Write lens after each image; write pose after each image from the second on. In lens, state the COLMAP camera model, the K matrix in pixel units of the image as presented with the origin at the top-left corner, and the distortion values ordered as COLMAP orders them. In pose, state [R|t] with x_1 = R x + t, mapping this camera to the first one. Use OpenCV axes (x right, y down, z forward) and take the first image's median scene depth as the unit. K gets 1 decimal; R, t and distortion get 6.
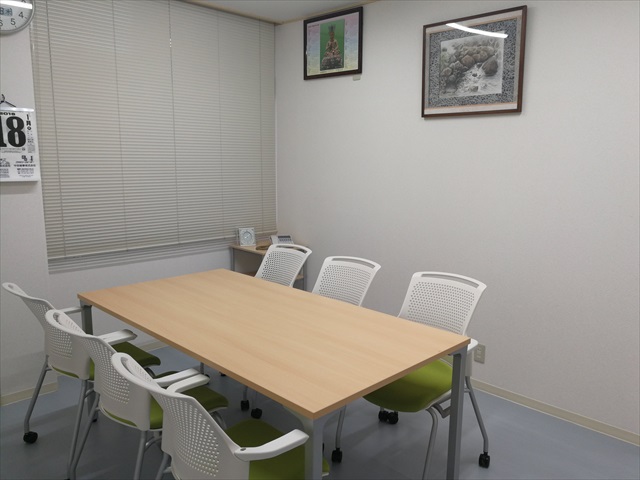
lens RADIAL K [[515.7, 0, 320.1], [0, 515.7, 240.6], [0, 0, 1]] dist [-0.001081, 0.000710]
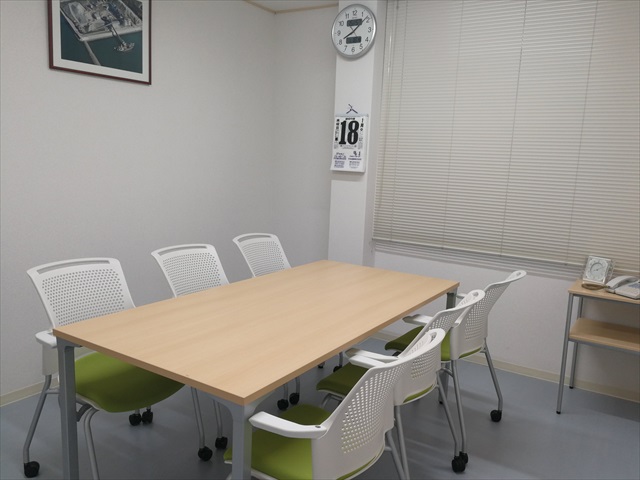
lens RADIAL K [[515.7, 0, 320.4], [0, 515.7, 238.3], [0, 0, 1]] dist [-0.001081, 0.000710]
pose [[0.199760, 0.160221, -0.966657, 0.662881], [-0.181549, 0.975511, 0.124171, -0.098503], [0.962879, 0.150691, 0.223956, 0.668062]]
